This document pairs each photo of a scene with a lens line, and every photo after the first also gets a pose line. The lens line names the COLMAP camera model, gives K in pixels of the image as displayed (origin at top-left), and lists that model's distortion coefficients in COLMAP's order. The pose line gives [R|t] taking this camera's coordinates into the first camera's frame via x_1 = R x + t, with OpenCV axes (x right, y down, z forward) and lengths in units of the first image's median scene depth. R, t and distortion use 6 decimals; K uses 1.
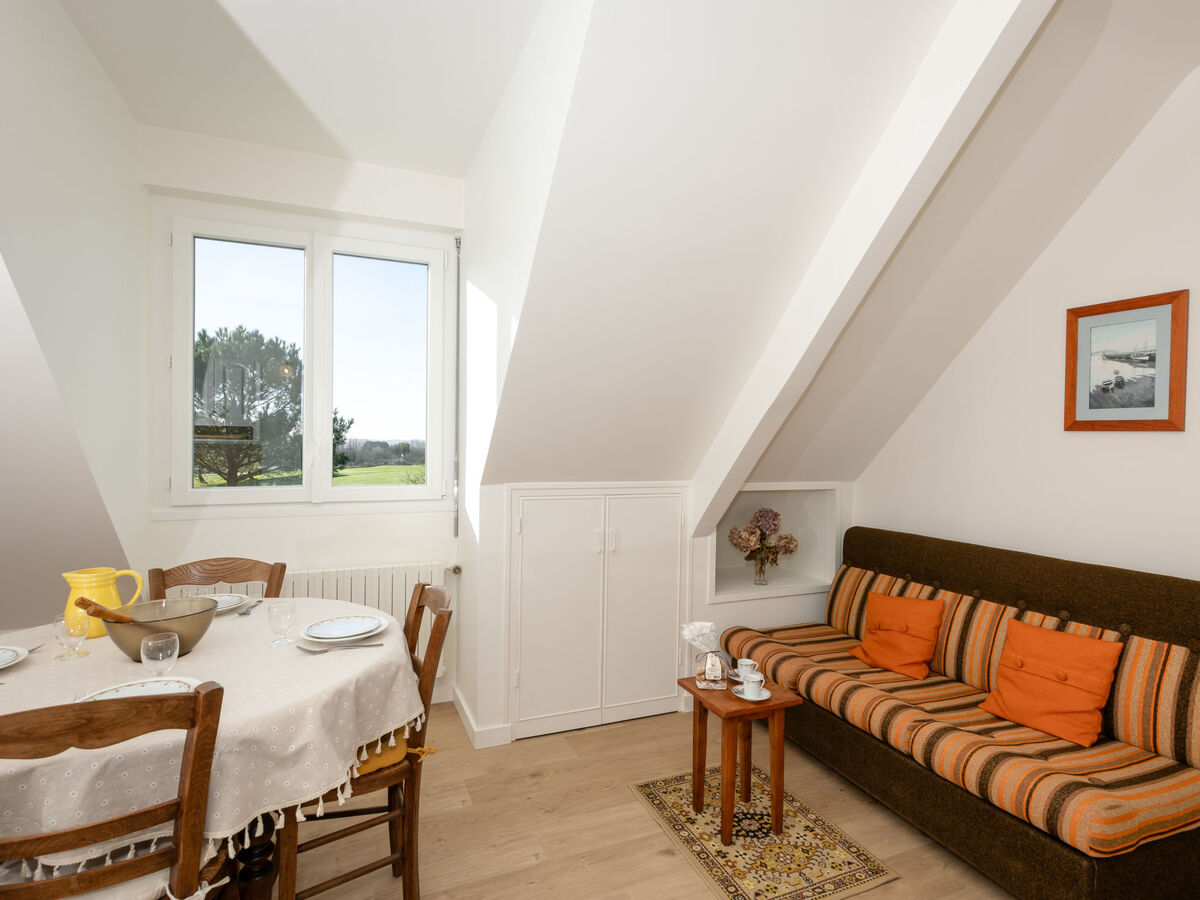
lens RADIAL K [[615.3, 0, 600.0], [0, 615.3, 450.0], [0, 0, 1]] dist [0.001666, -0.000800]
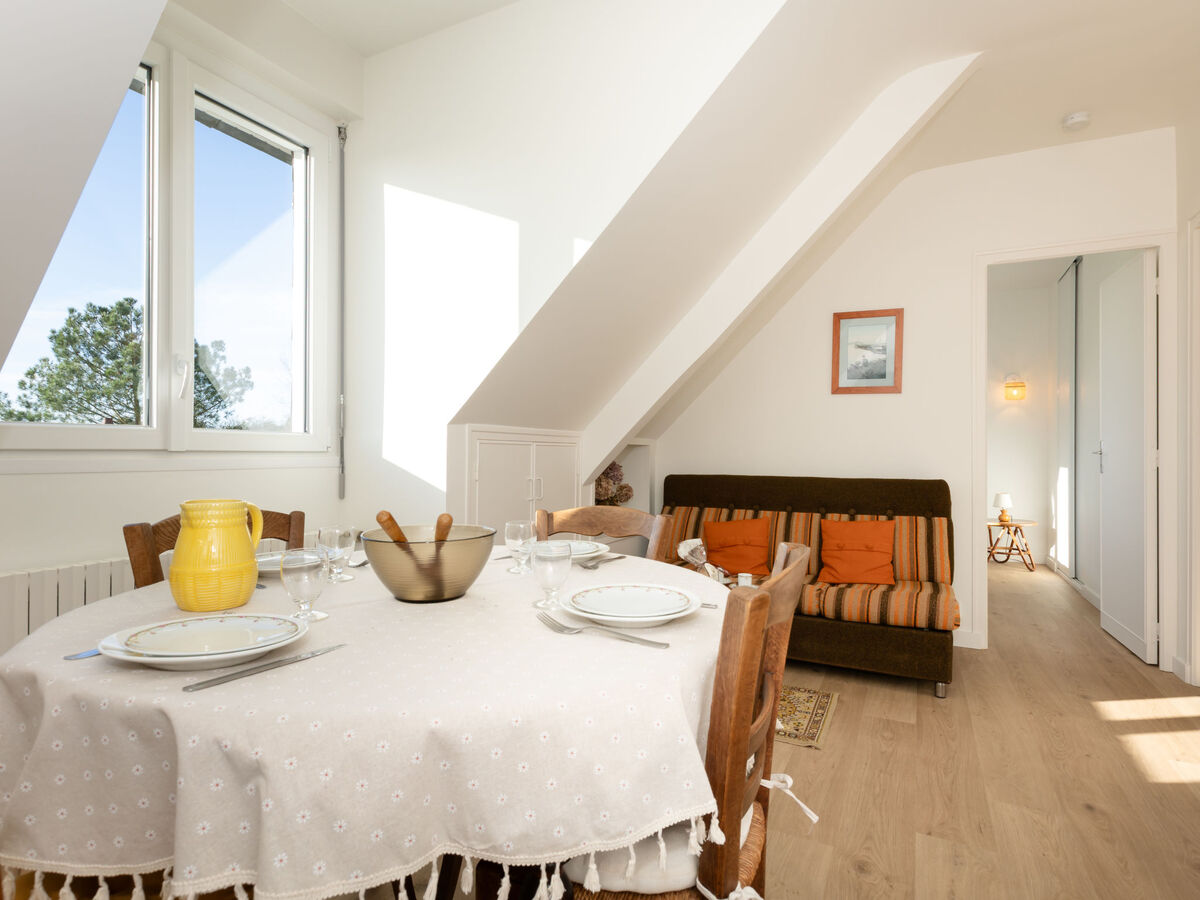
lens RADIAL K [[629.9, 0, 604.4], [0, 629.9, 451.6], [0, 0, 1]] dist [0.002281, 0.000289]
pose [[0.757037, -0.003618, 0.653362, -0.720501], [0.005066, 0.999987, -0.000332, 0.115284], [-0.653353, 0.003561, 0.757045, 0.217282]]
